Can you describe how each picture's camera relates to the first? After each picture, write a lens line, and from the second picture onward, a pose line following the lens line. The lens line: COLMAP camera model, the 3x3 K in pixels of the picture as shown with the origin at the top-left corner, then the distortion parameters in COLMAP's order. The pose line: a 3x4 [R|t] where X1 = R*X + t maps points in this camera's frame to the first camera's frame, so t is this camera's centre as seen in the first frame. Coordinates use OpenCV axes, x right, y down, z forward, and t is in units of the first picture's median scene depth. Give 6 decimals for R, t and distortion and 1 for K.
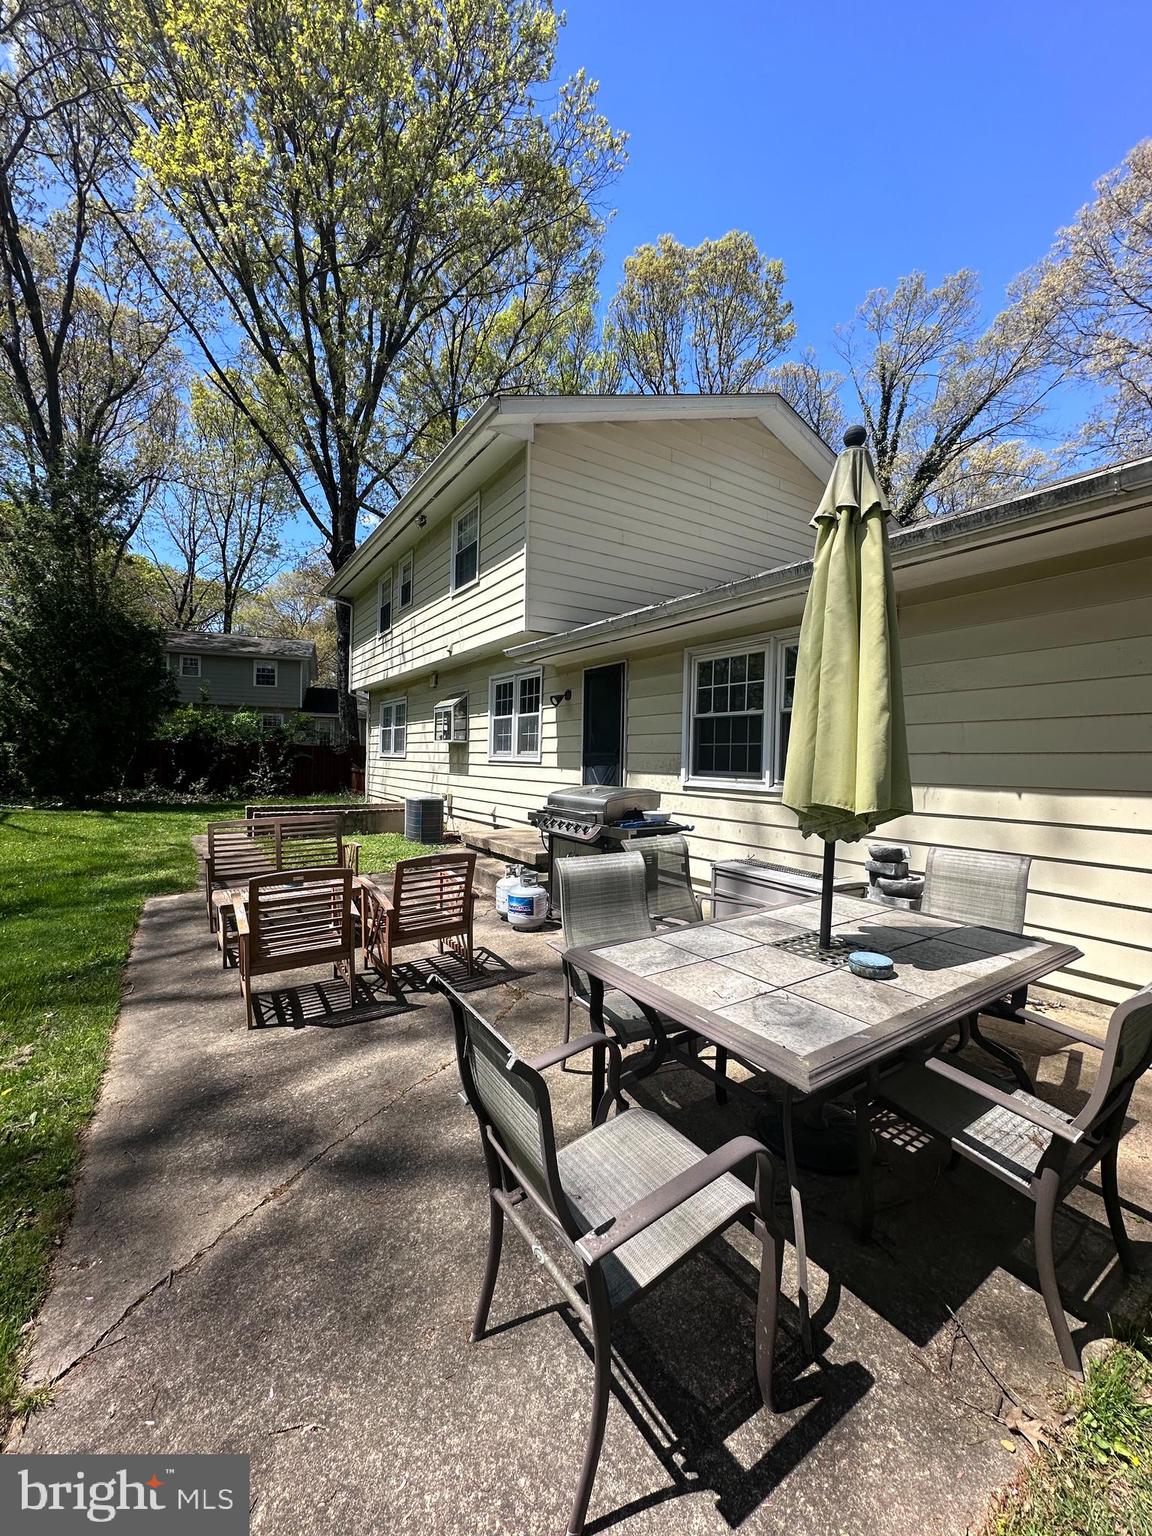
lens RADIAL K [[612.1, 0, 576.0], [0, 612.1, 768.0], [0, 0, 1]] dist [0.000243, 0.000030]
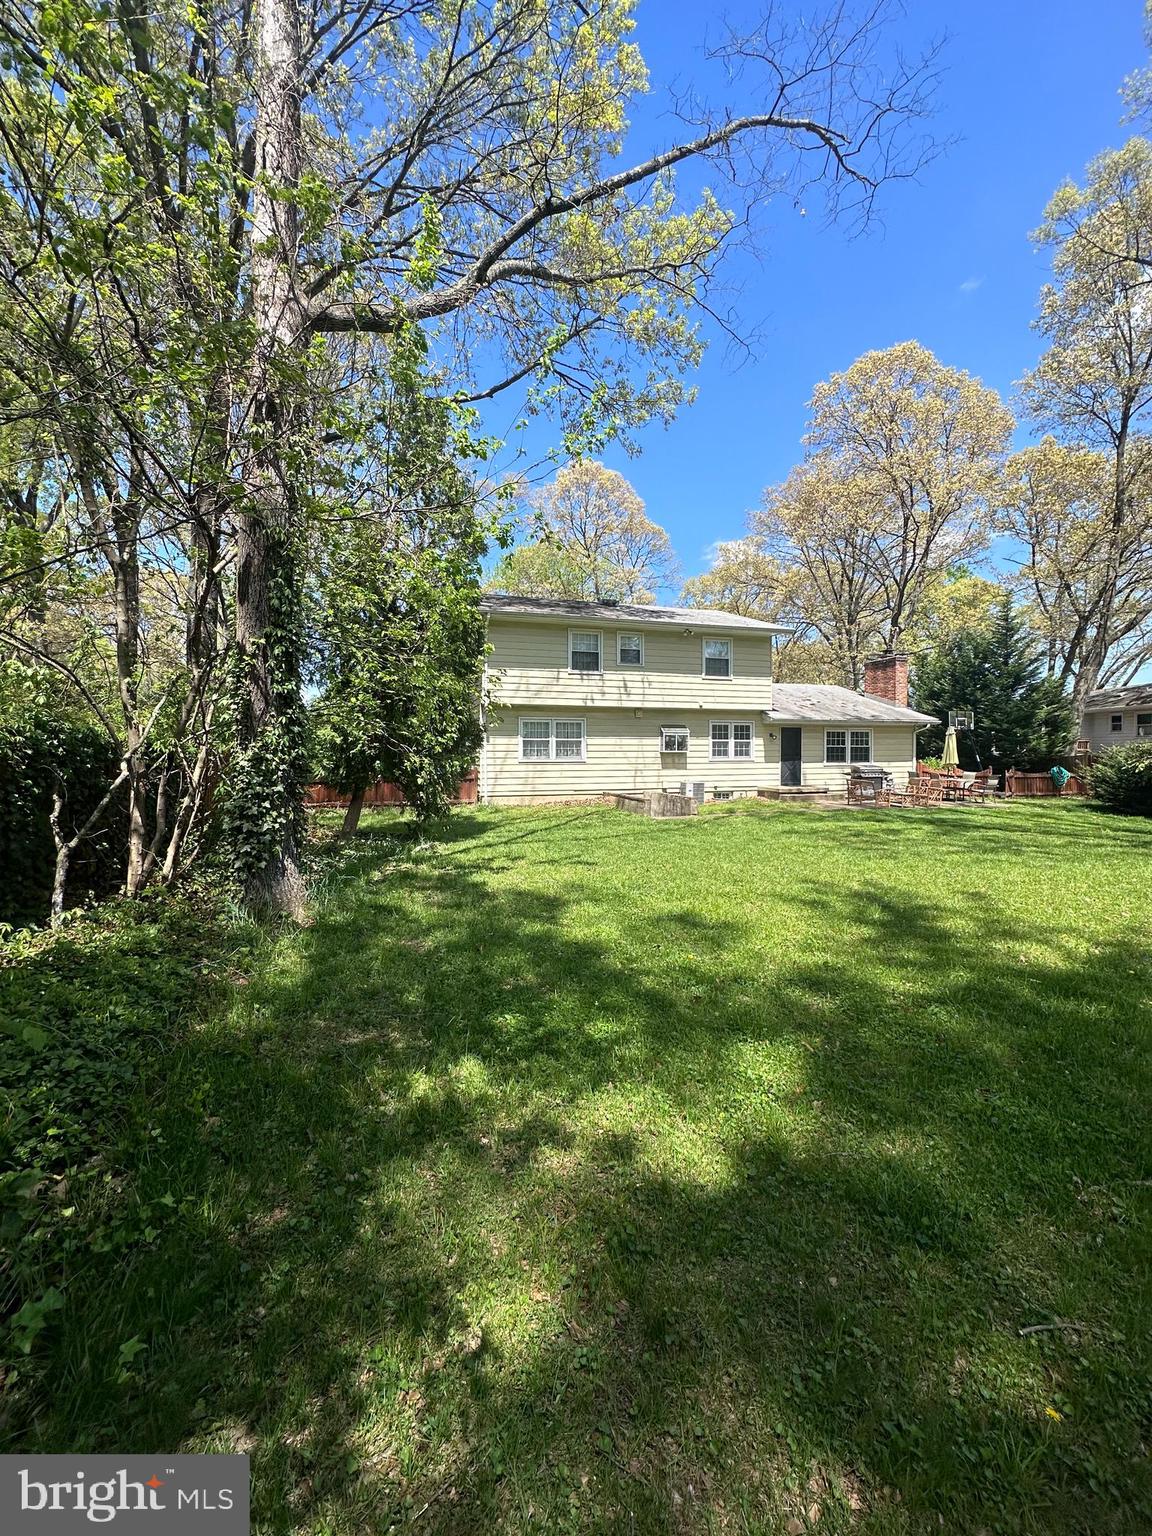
lens RADIAL K [[612.1, 0, 576.0], [0, 612.1, 768.0], [0, 0, 1]] dist [0.000243, 0.000030]
pose [[0.280723, -0.051068, 0.958429, -2.370489], [0.018950, 0.998684, 0.047663, -0.100507], [-0.959602, 0.004782, 0.281321, 0.897493]]
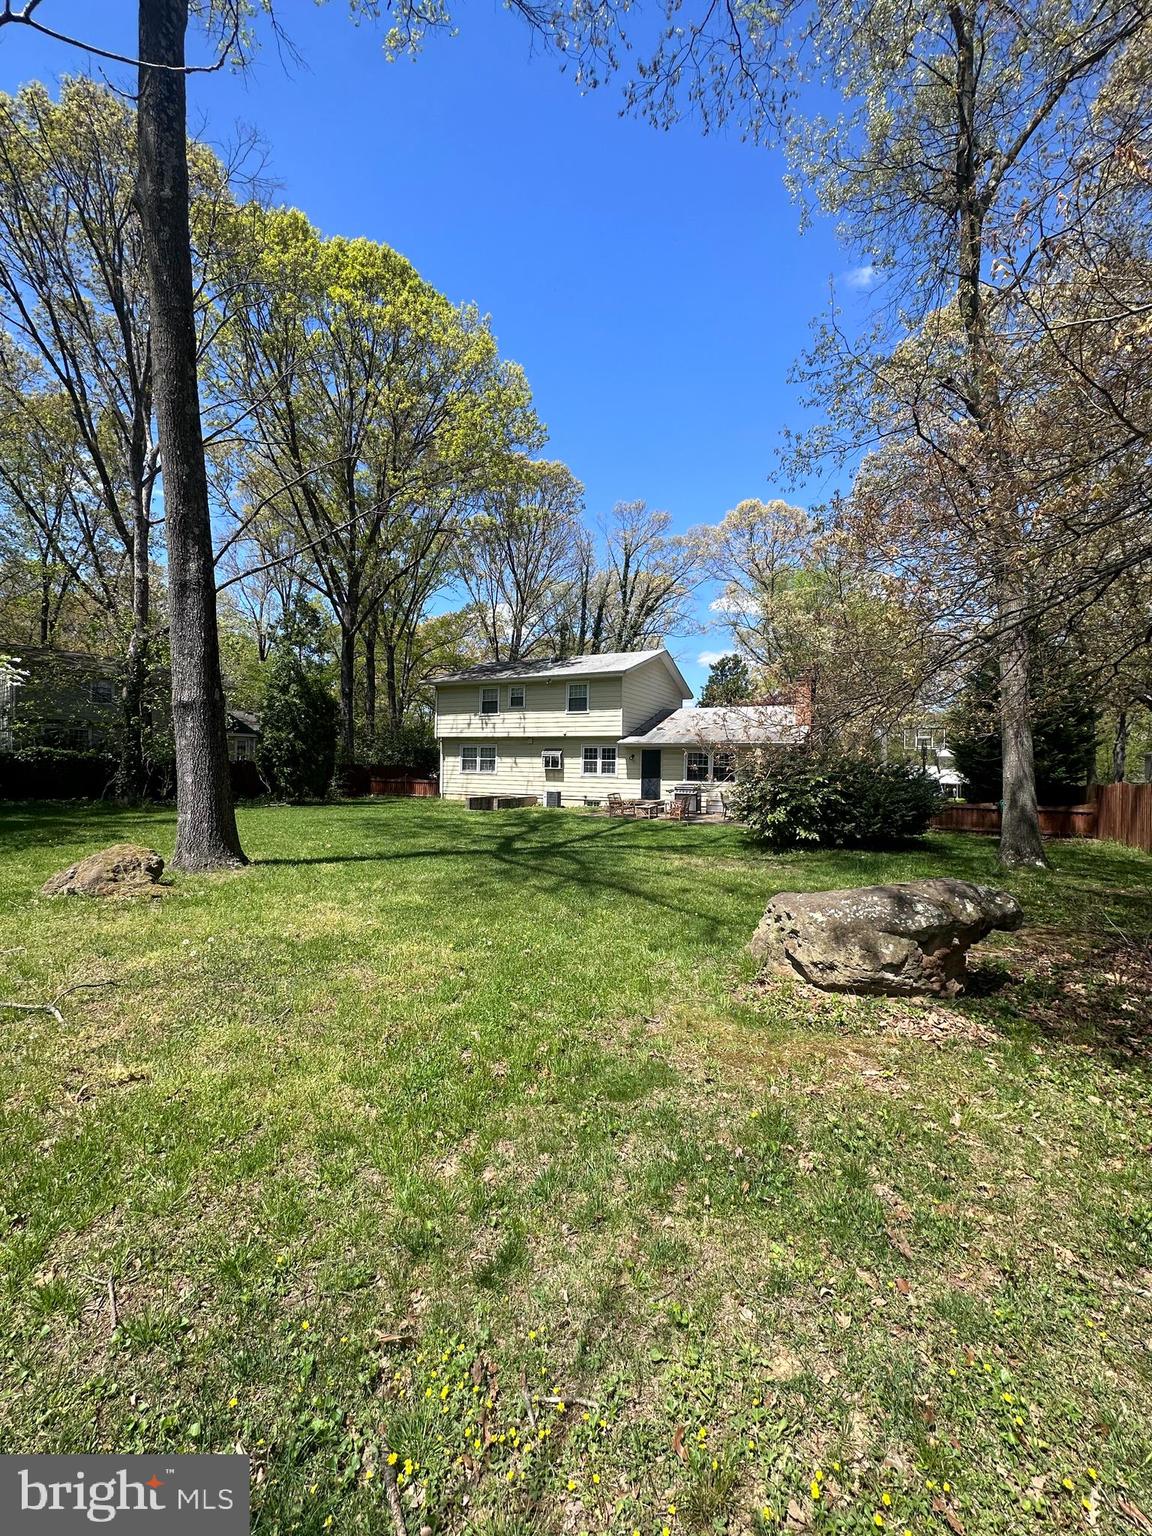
lens RADIAL K [[612.1, 0, 576.0], [0, 612.1, 768.0], [0, 0, 1]] dist [0.000243, 0.000030]
pose [[0.860633, -0.010229, 0.509122, -1.594194], [0.011110, 0.999937, 0.001309, -0.054181], [-0.509104, 0.004530, 0.860693, -1.343898]]
